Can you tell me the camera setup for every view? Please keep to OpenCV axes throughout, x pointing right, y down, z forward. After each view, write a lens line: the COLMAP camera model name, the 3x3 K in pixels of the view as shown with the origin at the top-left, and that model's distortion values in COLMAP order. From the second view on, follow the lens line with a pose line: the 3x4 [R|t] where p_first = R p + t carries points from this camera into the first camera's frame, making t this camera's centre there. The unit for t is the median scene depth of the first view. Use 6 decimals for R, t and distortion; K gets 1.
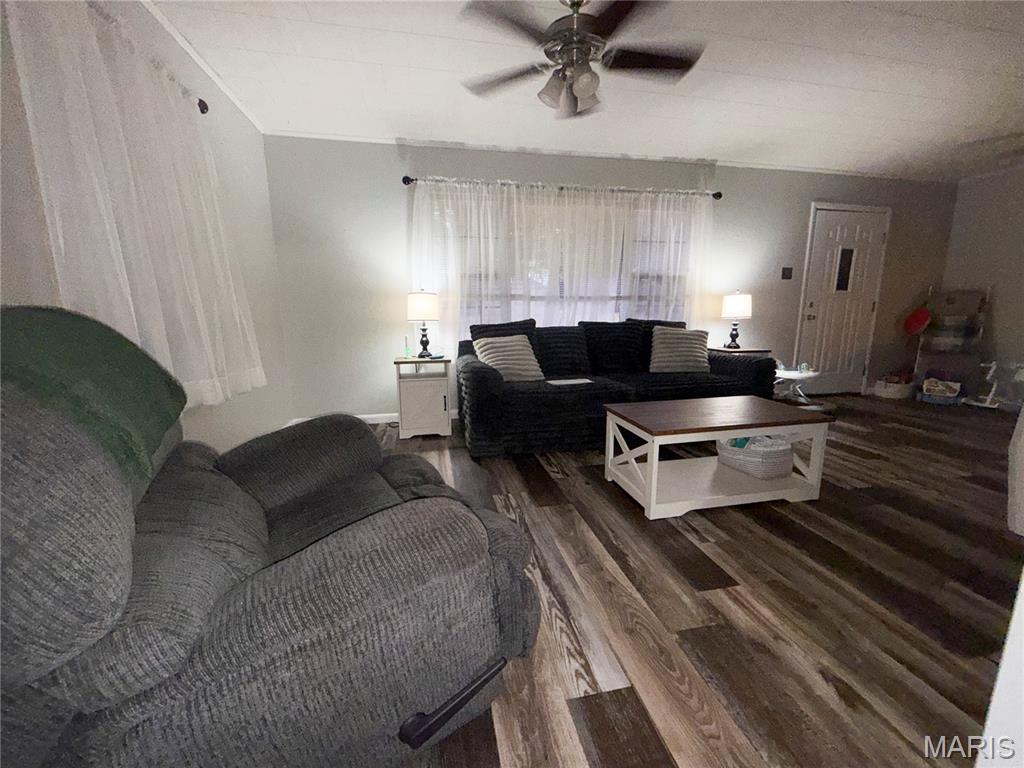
lens RADIAL K [[407.9, 0, 510.0], [0, 407.9, 383.6], [0, 0, 1]] dist [-0.000640, 0.000178]
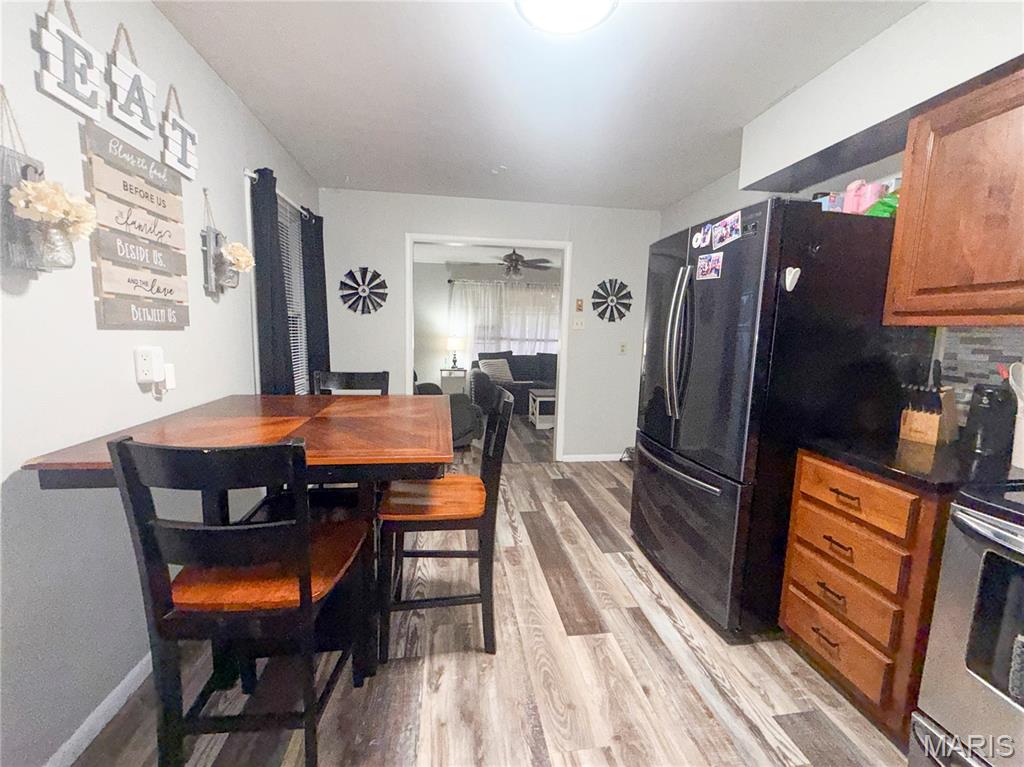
lens RADIAL K [[407.9, 0, 508.9], [0, 407.9, 382.0], [0, 0, 1]] dist [-0.000640, 0.000178]
pose [[0.998217, 0.036410, -0.047307, 0.139551], [-0.038865, 0.997887, -0.052066, 0.086878], [0.045311, 0.053812, 0.997523, -0.886923]]
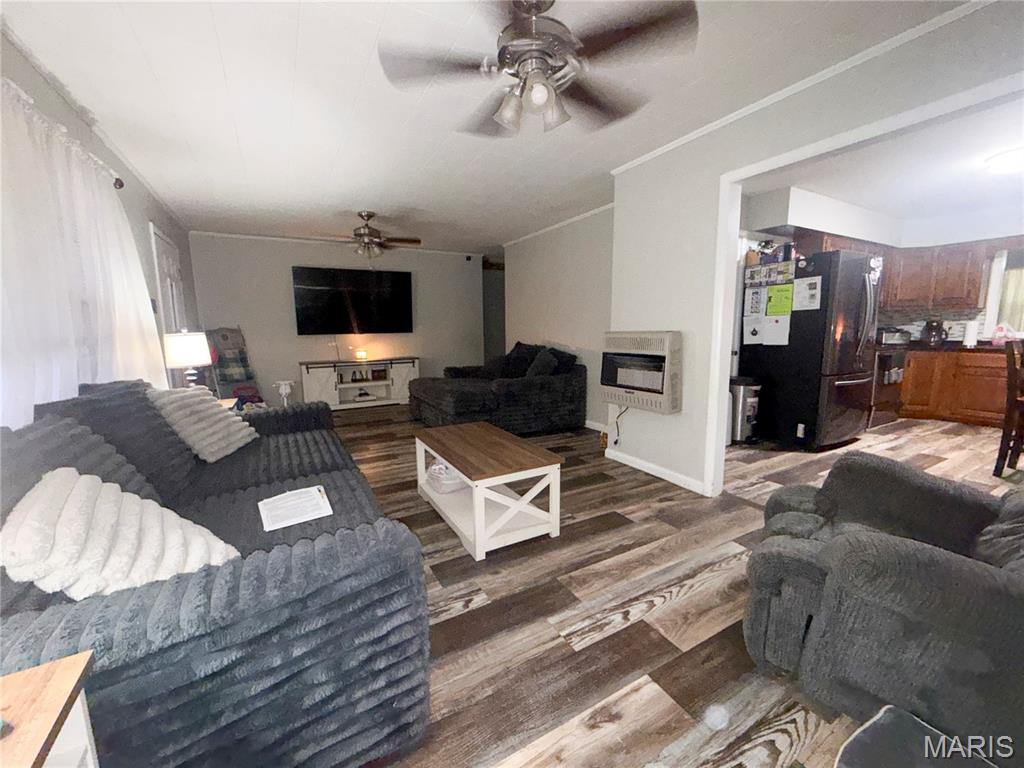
lens RADIAL K [[407.9, 0, 508.1], [0, 407.9, 383.2], [0, 0, 1]] dist [-0.000640, 0.000178]
pose [[-0.302329, -0.120421, 0.945566, -0.347014], [0.181509, 0.966564, 0.181130, -0.169406], [-0.935763, 0.226389, -0.270363, 0.708837]]
